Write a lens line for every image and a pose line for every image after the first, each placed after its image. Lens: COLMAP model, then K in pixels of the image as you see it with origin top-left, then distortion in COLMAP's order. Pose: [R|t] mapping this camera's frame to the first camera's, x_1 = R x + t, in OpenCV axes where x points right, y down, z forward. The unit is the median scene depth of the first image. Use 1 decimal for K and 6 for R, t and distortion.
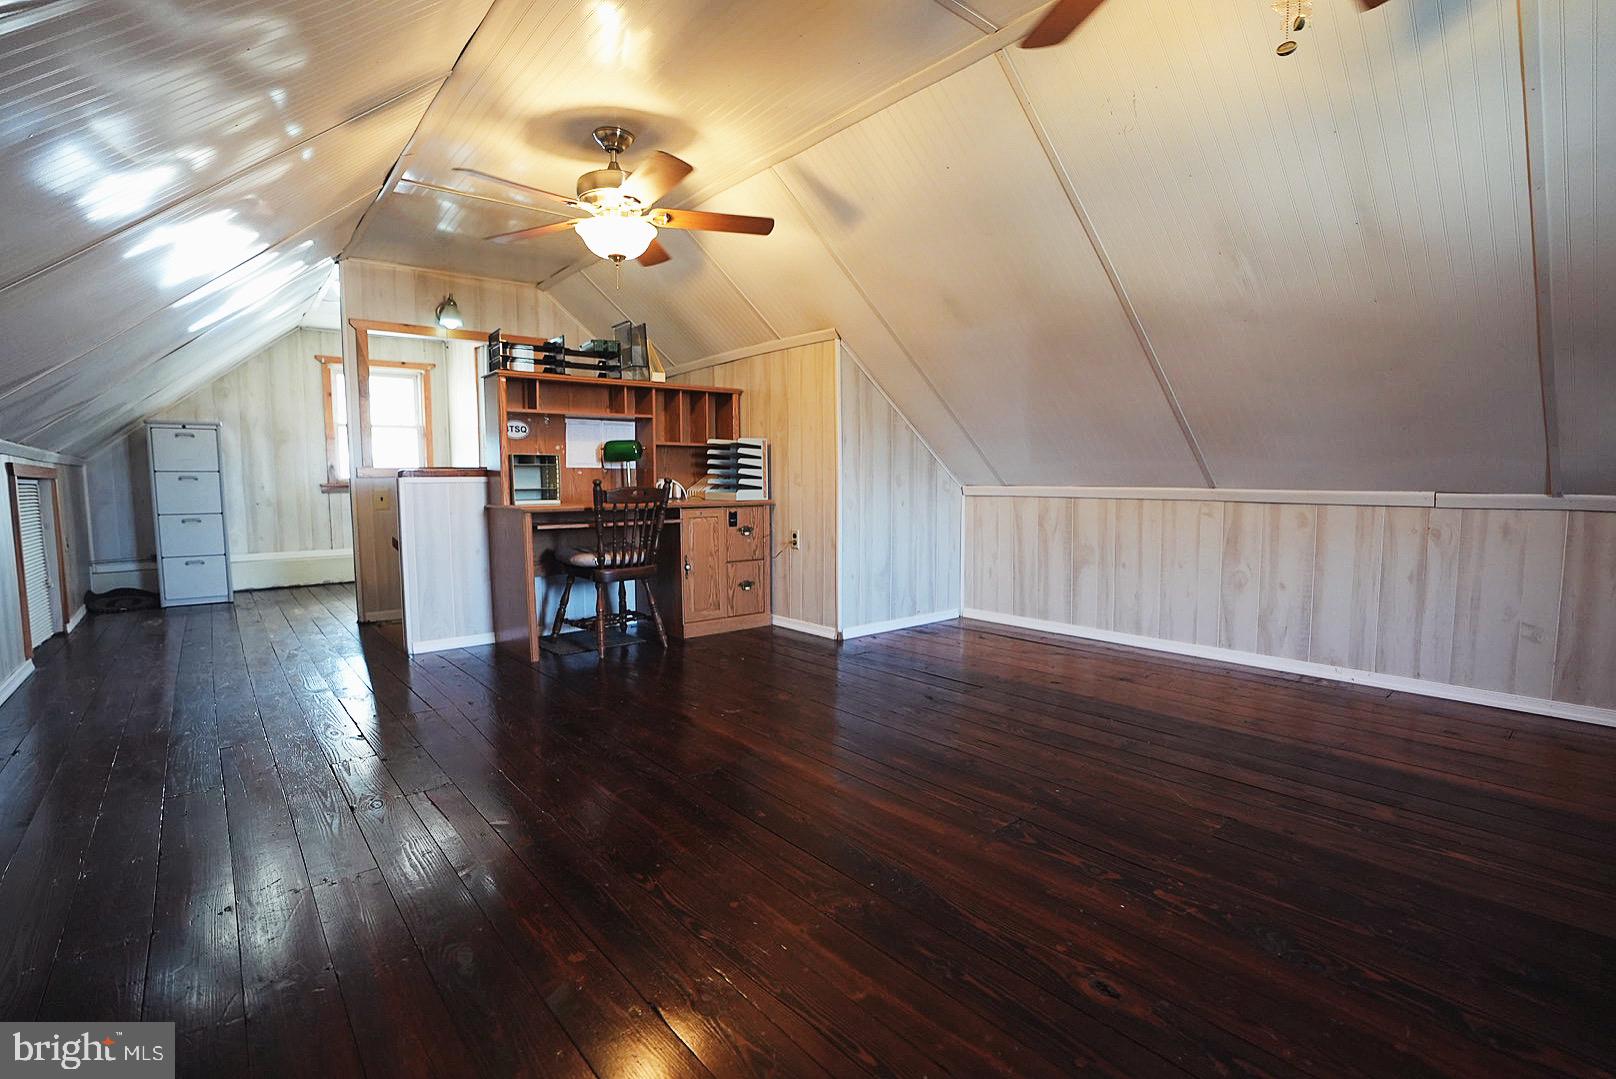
lens RADIAL K [[751.1, 0, 819.2], [0, 751.1, 549.3], [0, 0, 1]] dist [-0.075609, 0.032114]
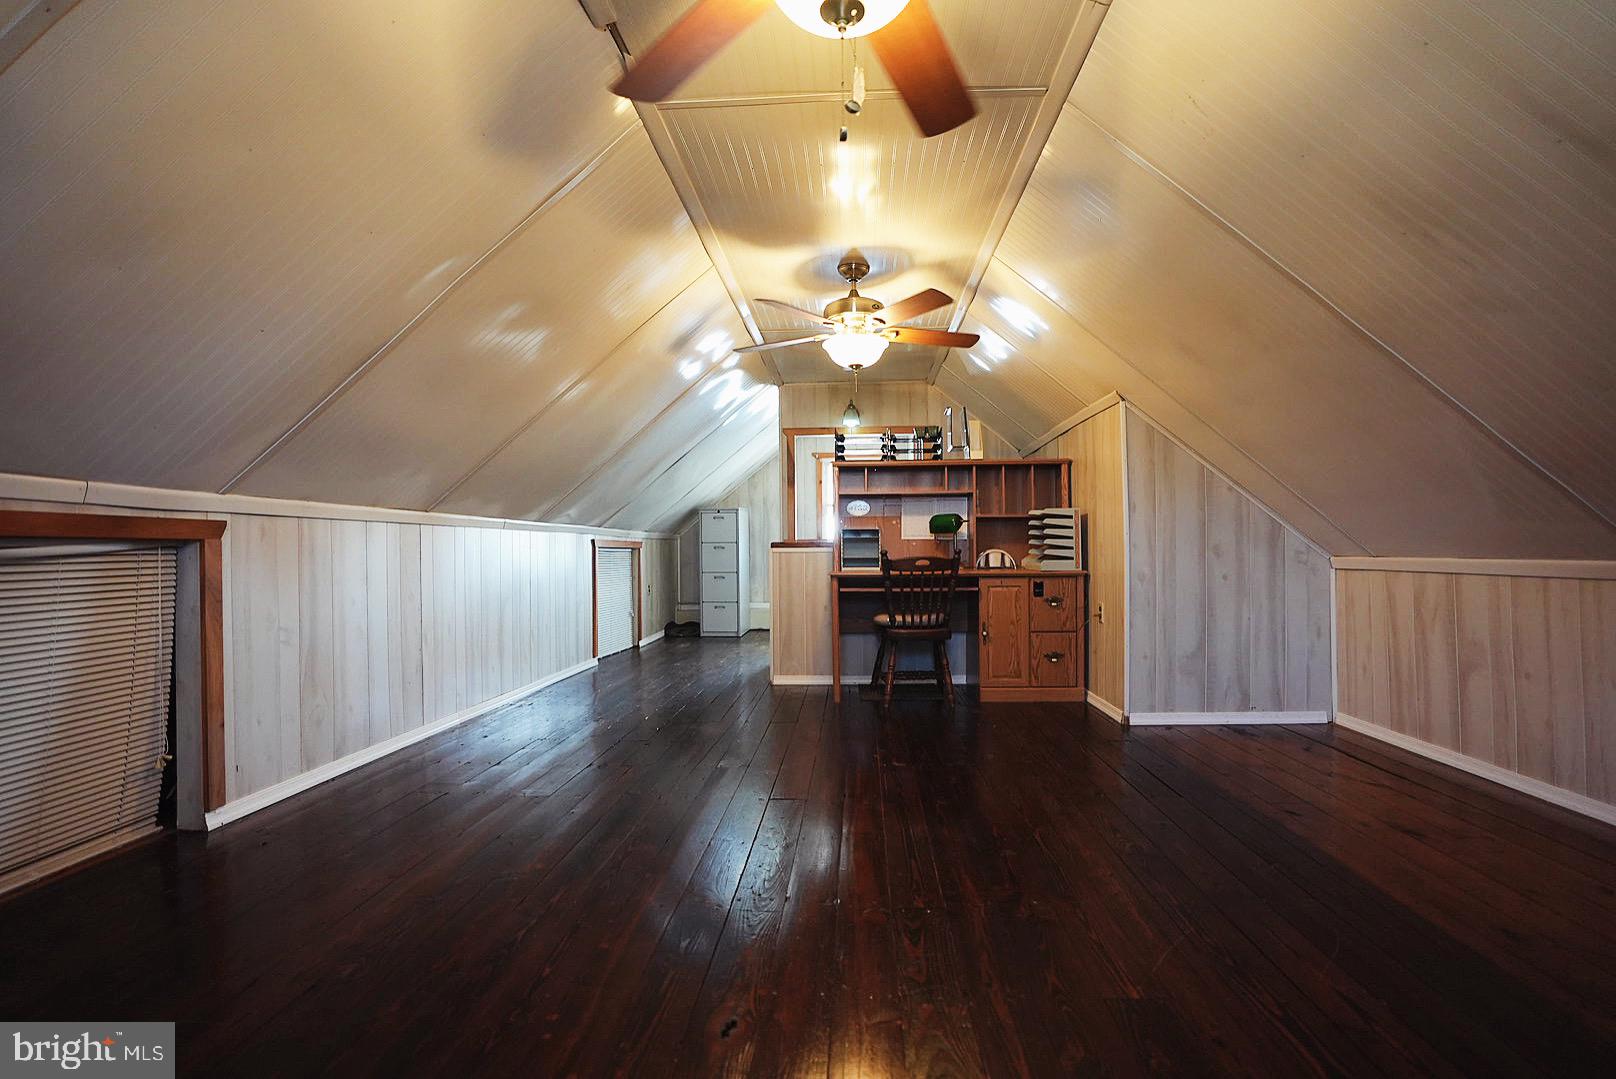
lens RADIAL K [[751.1, 0, 819.2], [0, 751.1, 549.3], [0, 0, 1]] dist [-0.075609, 0.032114]
pose [[0.728876, -0.001804, -0.684643, 0.352292], [-0.059837, 0.996002, -0.066327, -0.009560], [0.682026, 0.089311, 0.725854, 0.071506]]
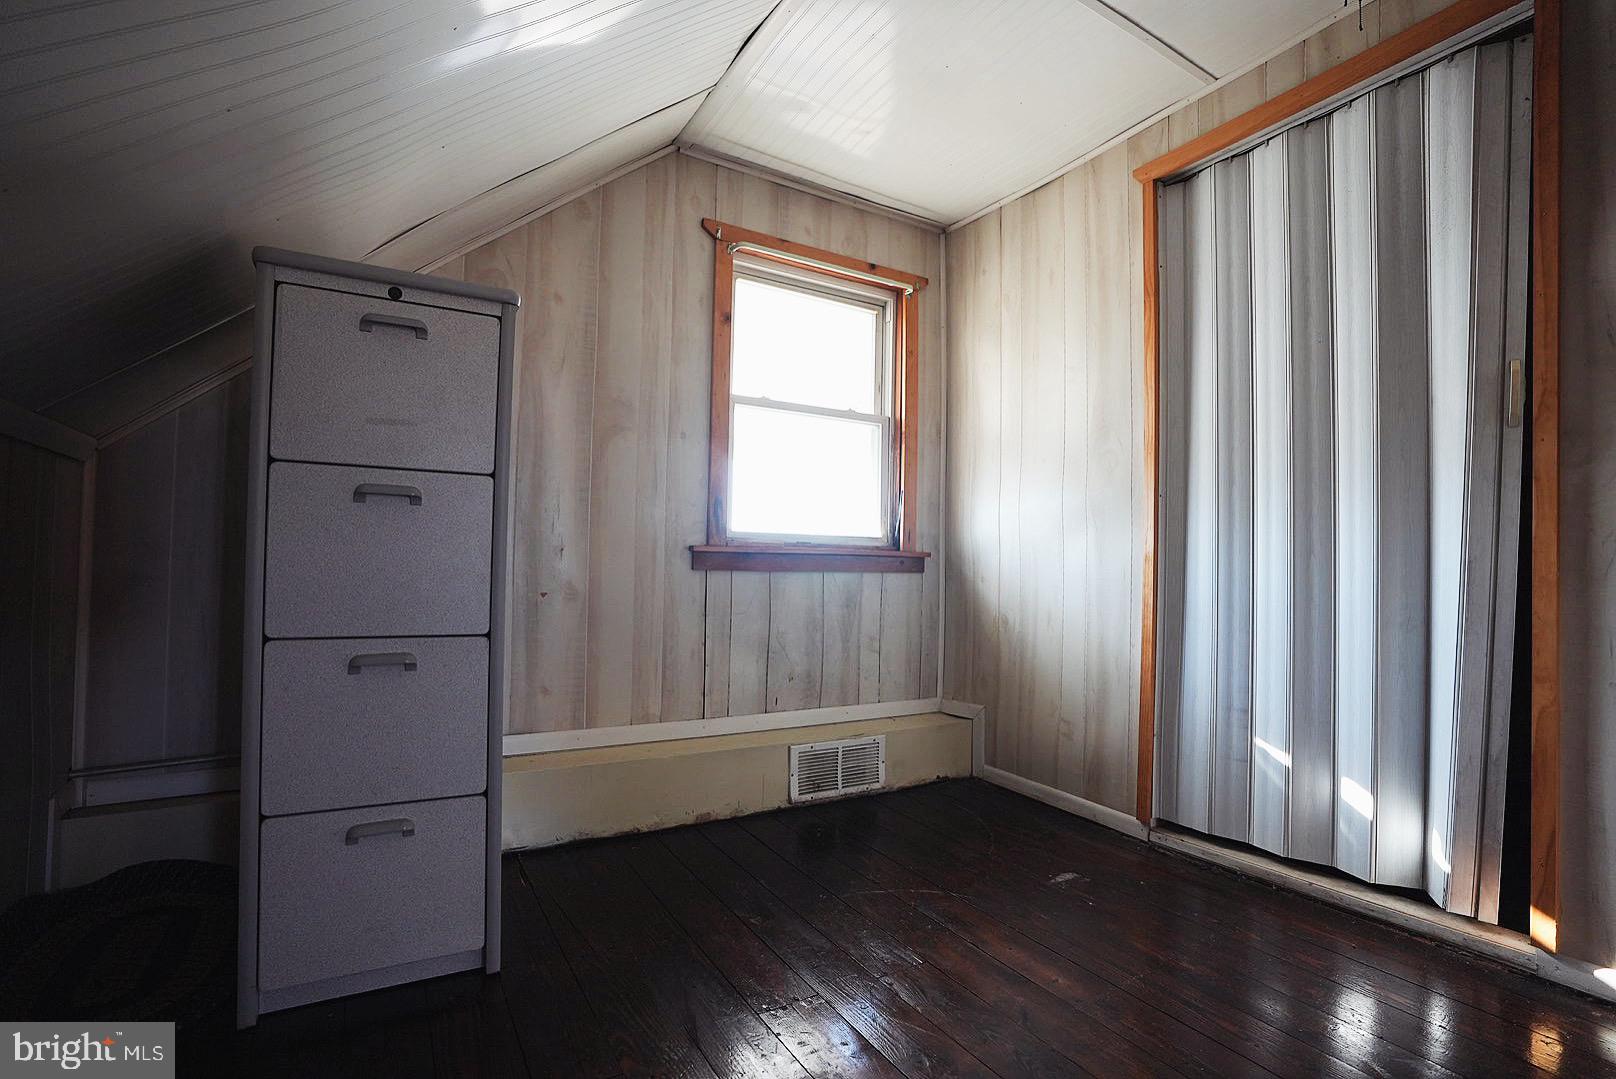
lens RADIAL K [[751.1, 0, 819.2], [0, 751.1, 549.3], [0, 0, 1]] dist [-0.075609, 0.032114]
pose [[0.987719, 0.012476, -0.155742, -0.889019], [-0.031830, 0.991970, -0.122405, -0.067065], [0.152964, 0.125859, 0.980184, 1.004415]]
